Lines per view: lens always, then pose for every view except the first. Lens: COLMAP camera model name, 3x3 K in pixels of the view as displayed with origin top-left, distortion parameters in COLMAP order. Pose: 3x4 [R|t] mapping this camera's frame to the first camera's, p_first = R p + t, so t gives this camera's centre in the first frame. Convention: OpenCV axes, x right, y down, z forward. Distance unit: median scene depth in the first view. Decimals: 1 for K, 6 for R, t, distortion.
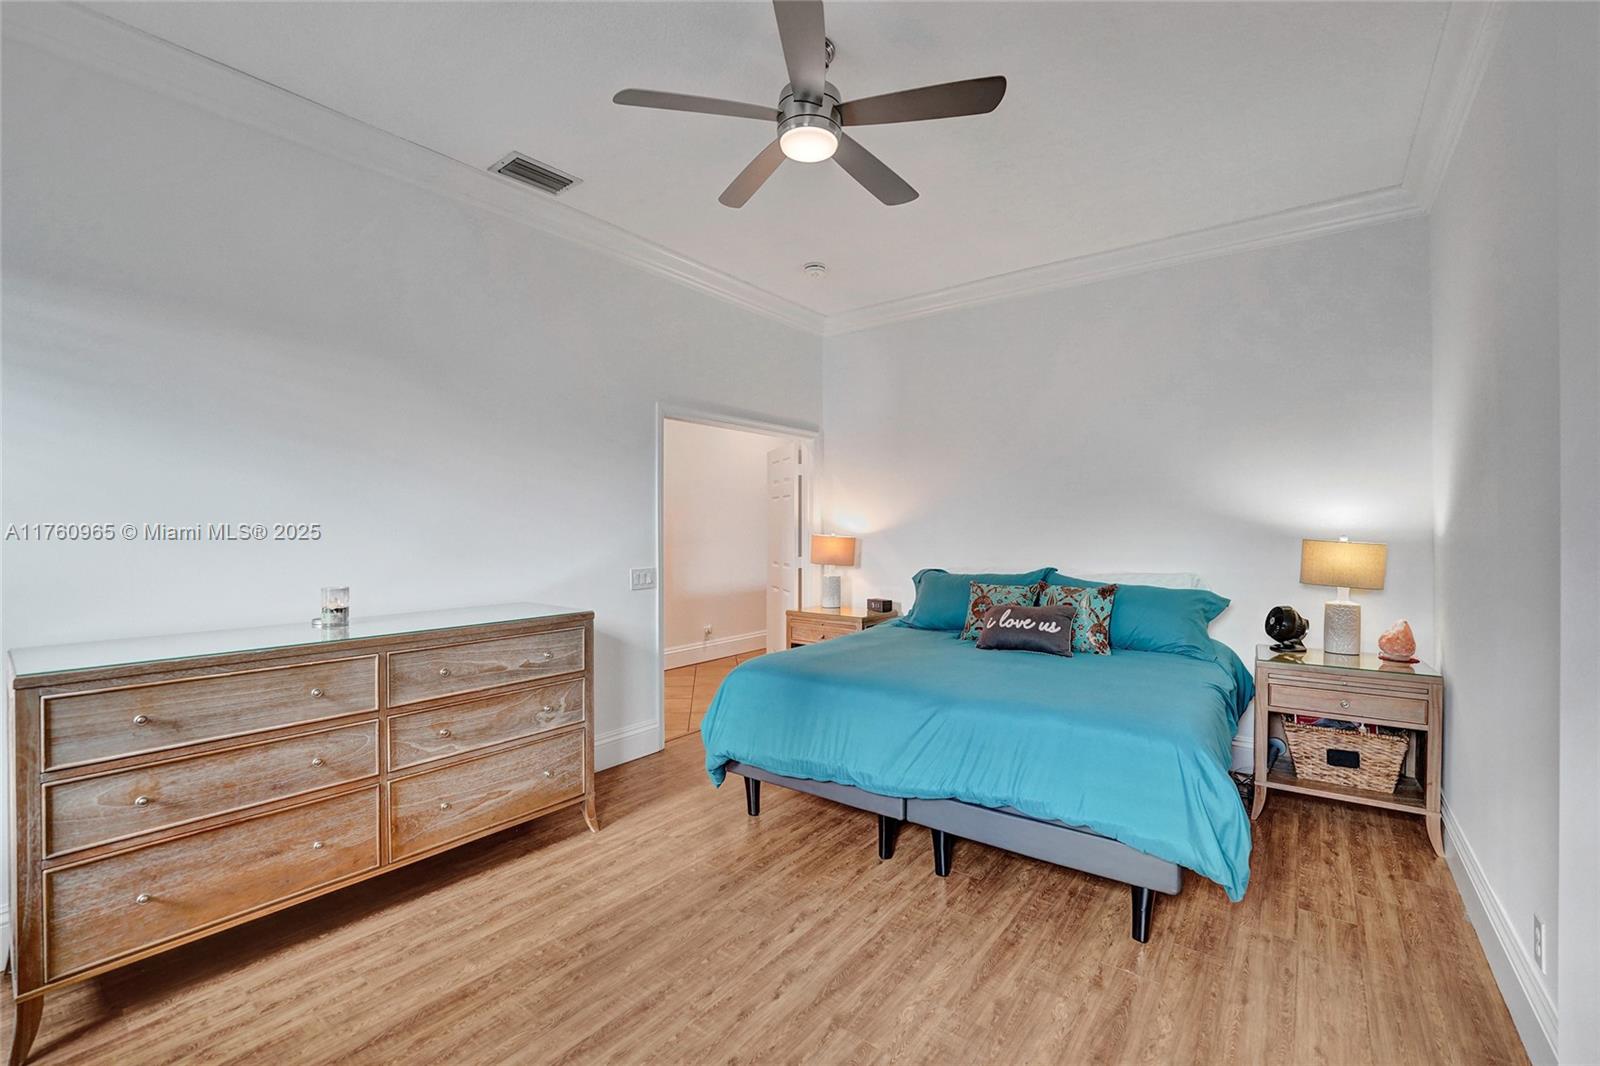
lens RADIAL K [[673.4, 0, 796.9], [0, 673.4, 521.7], [0, 0, 1]] dist [-0.026482, 0.003461]
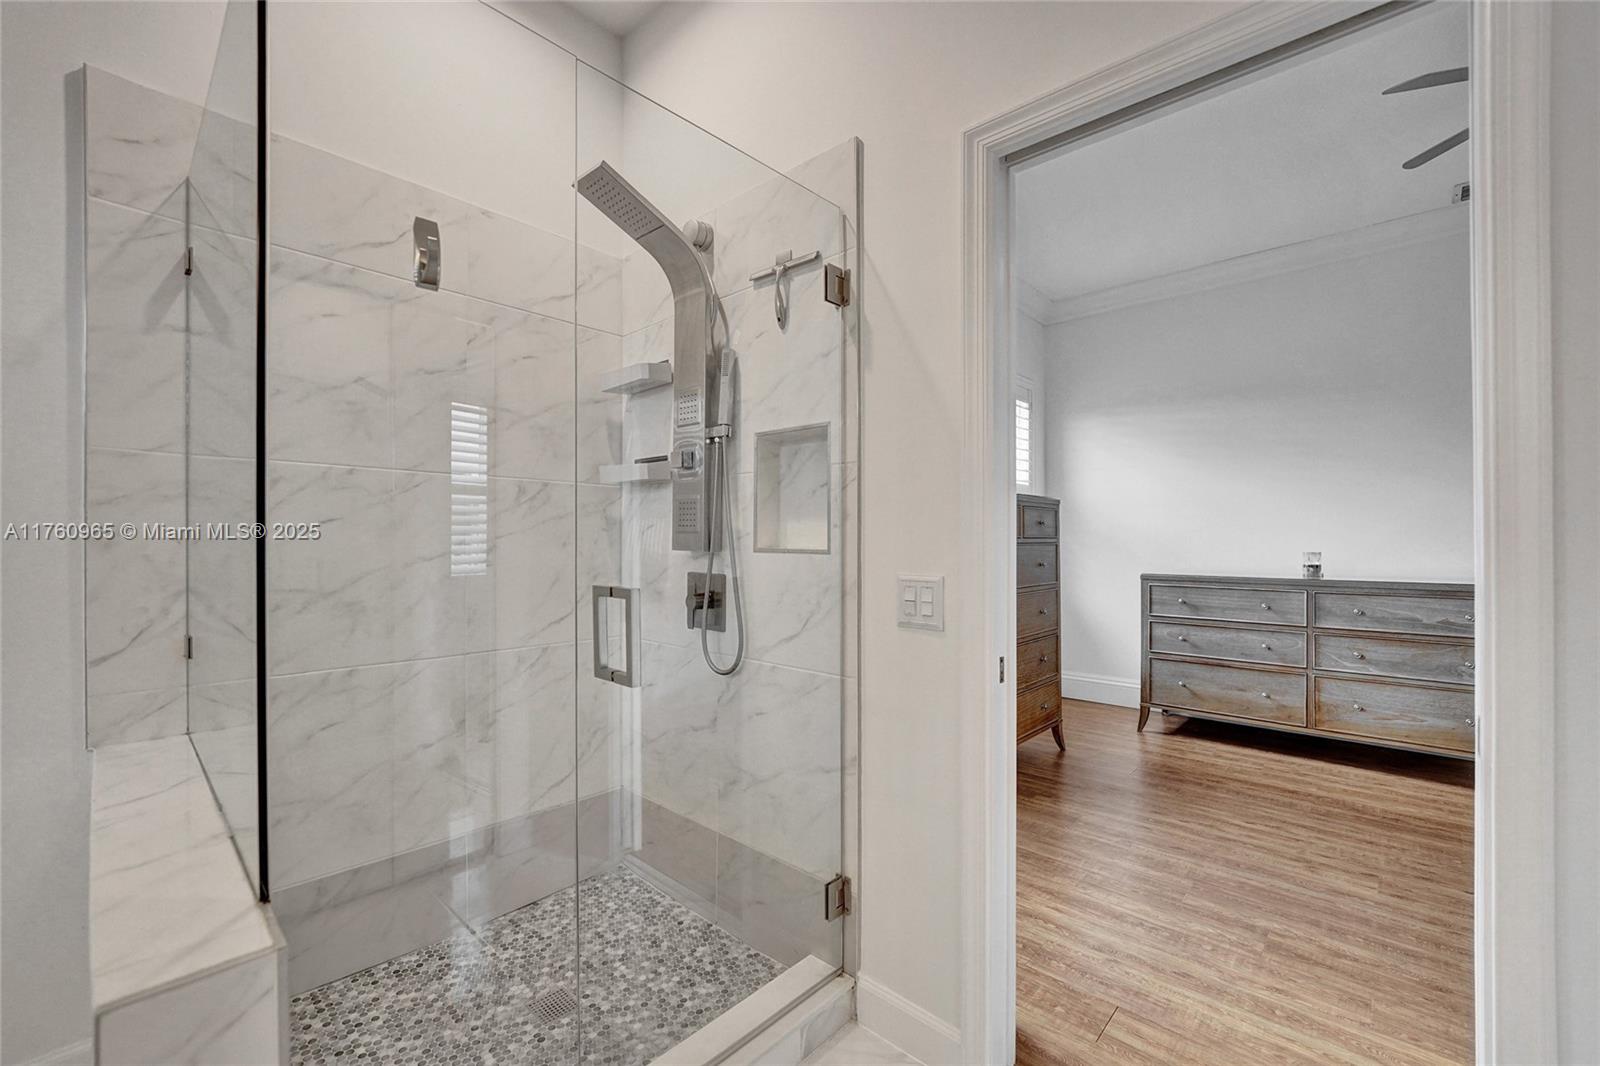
lens RADIAL K [[675.8, 0, 798.0], [0, 675.8, 536.1], [0, 0, 1]] dist [-0.023754, 0.000158]
pose [[-0.073956, -0.005752, -0.997245, 1.130005], [0.003654, 0.999975, -0.006039, 0.082209], [0.997255, -0.004091, -0.073933, -0.086561]]
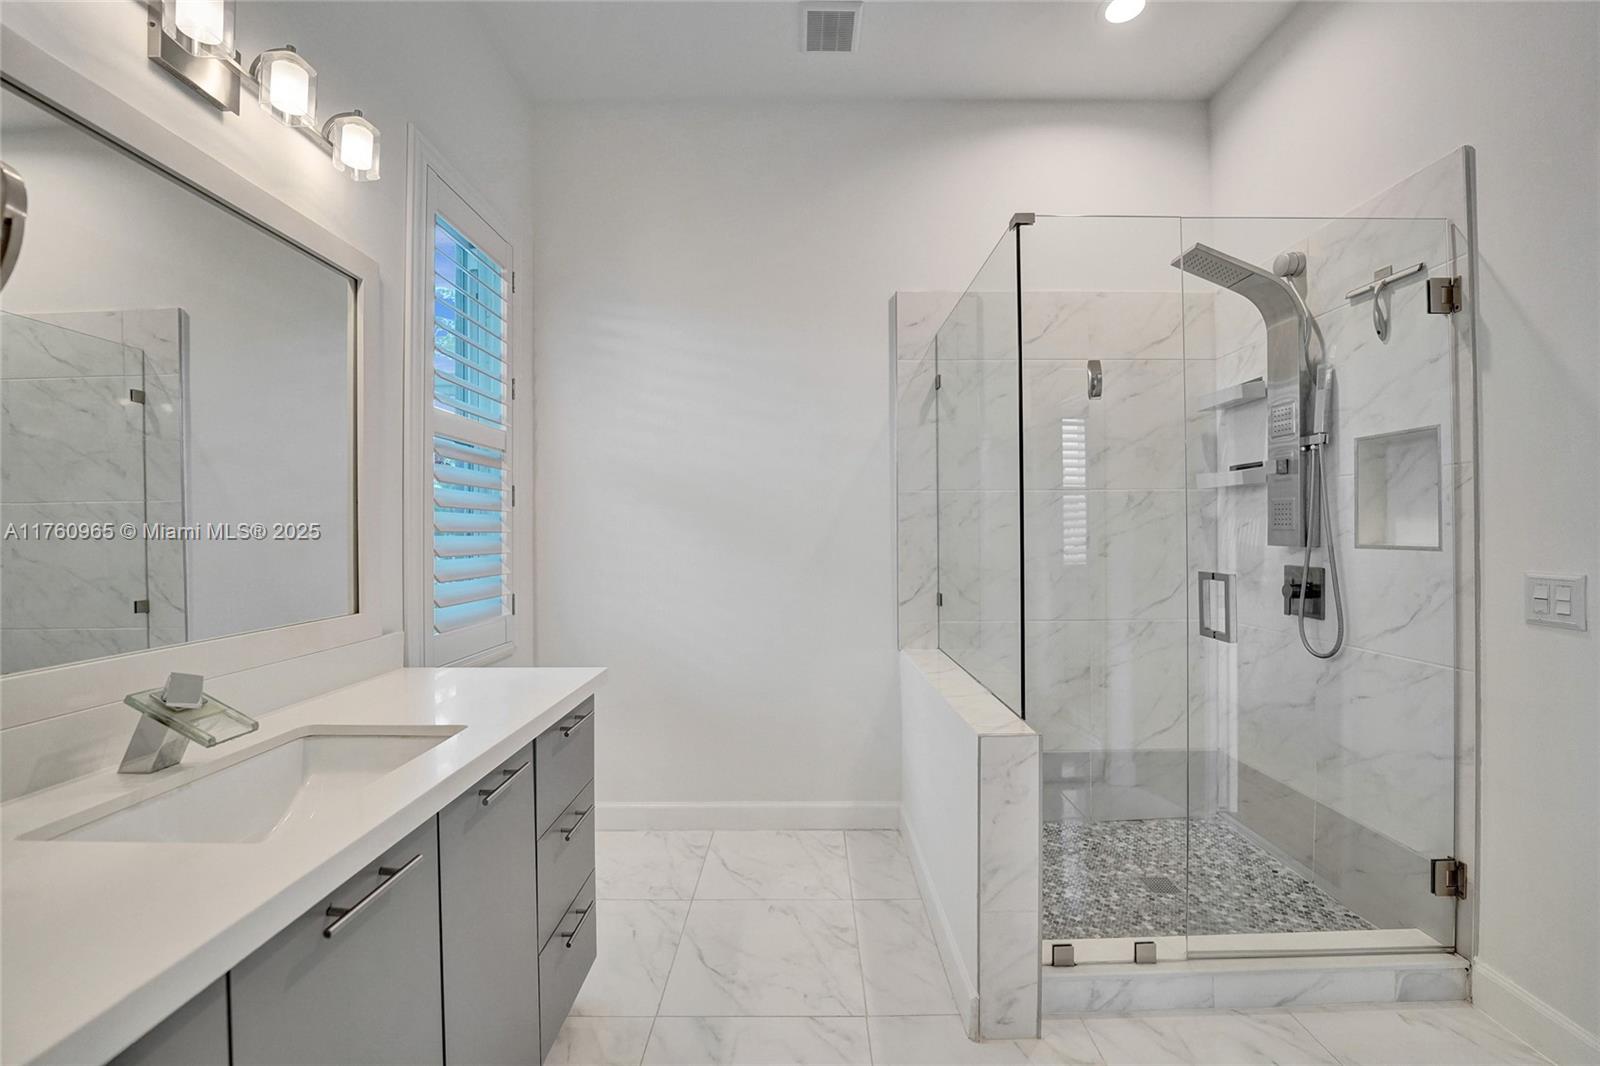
lens RADIAL K [[667.3, 0, 800.0], [0, 667.3, 533.0], [0, 0, 1]] dist [-0.031546, 0.004208]
pose [[-0.776743, 0.006022, -0.629789, 2.197319], [0.010792, 0.999935, -0.003748, 0.045708], [0.629726, -0.009708, -0.776757, 0.253923]]
